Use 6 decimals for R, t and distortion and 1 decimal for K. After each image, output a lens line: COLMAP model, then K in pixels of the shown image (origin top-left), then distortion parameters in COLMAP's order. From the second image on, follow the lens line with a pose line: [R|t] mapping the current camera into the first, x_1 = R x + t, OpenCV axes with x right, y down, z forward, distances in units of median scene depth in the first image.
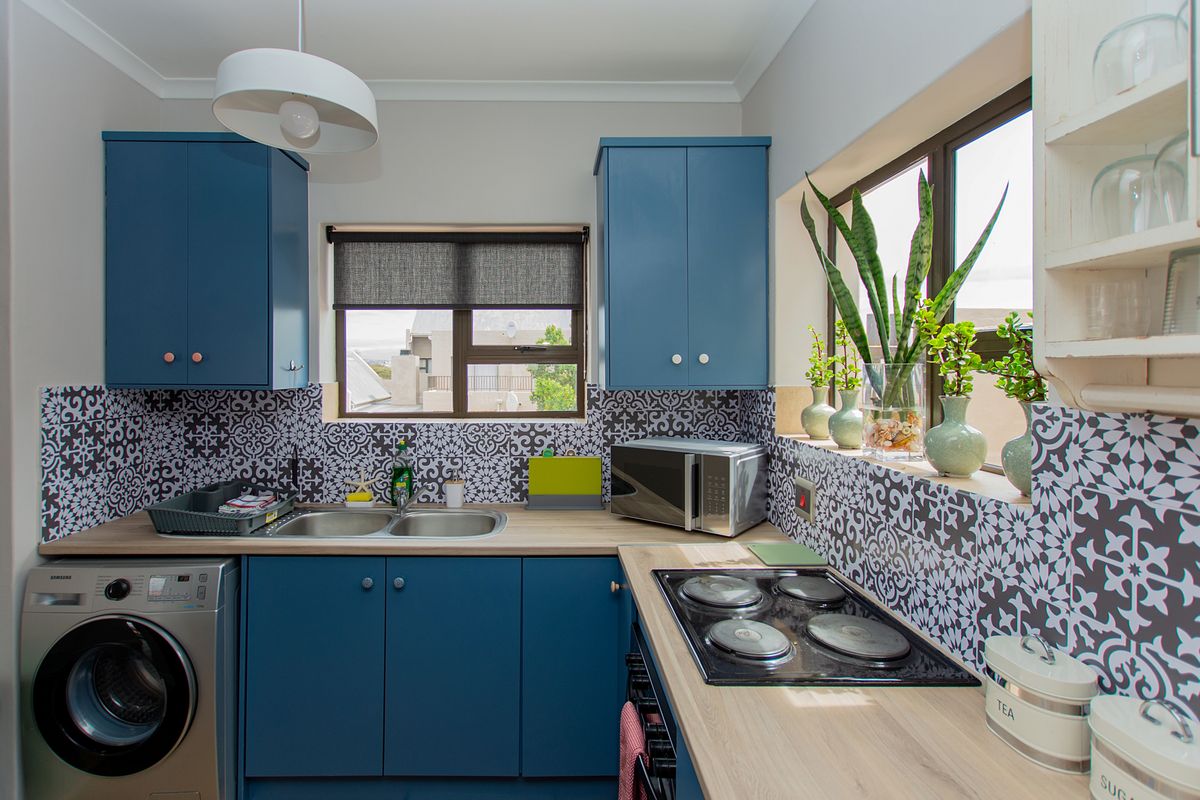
lens RADIAL K [[531.8, 0, 603.7], [0, 531.8, 387.7], [0, 0, 1]] dist [-0.002114, -0.001320]
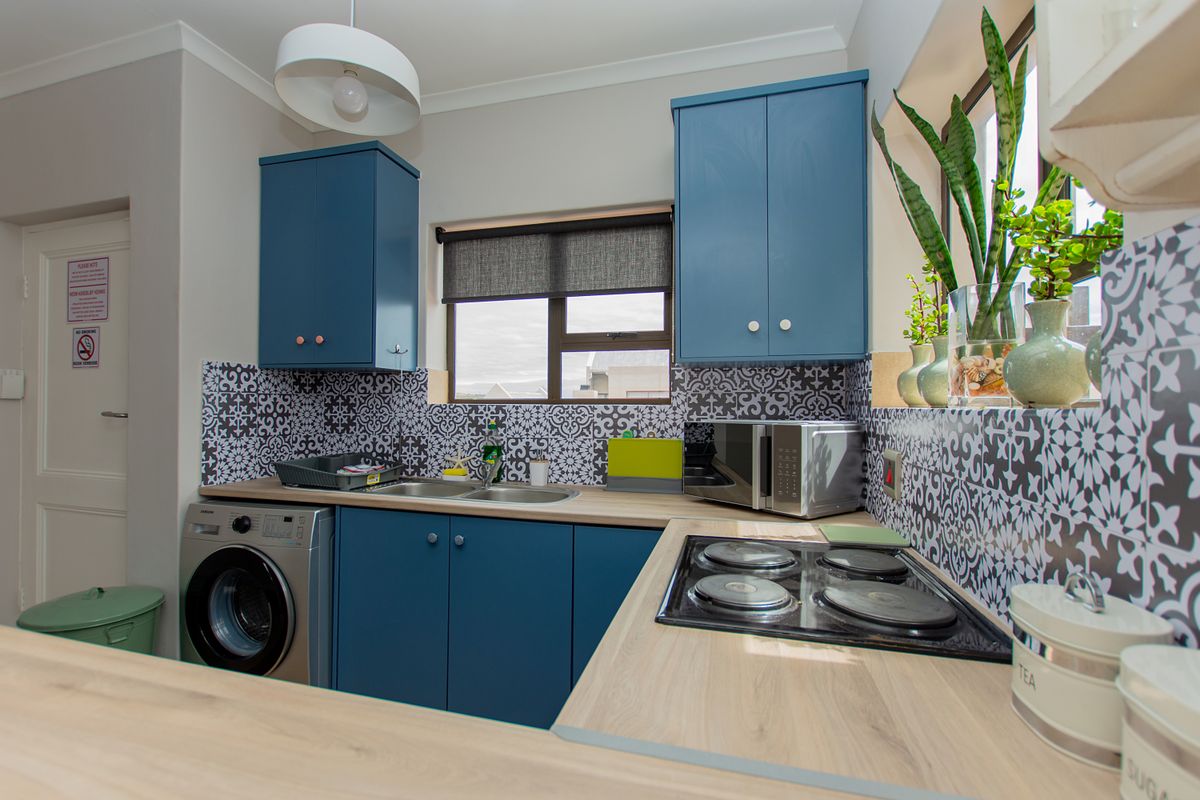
lens RADIAL K [[528.8, 0, 600.0], [0, 528.8, 400.0], [0, 0, 1]] dist [-0.016327, 0.000072]
pose [[0.960726, -0.002589, -0.277488, 0.144389], [-0.000873, 0.999923, -0.012353, 0.089709], [0.277499, 0.012110, 0.960650, 0.066836]]
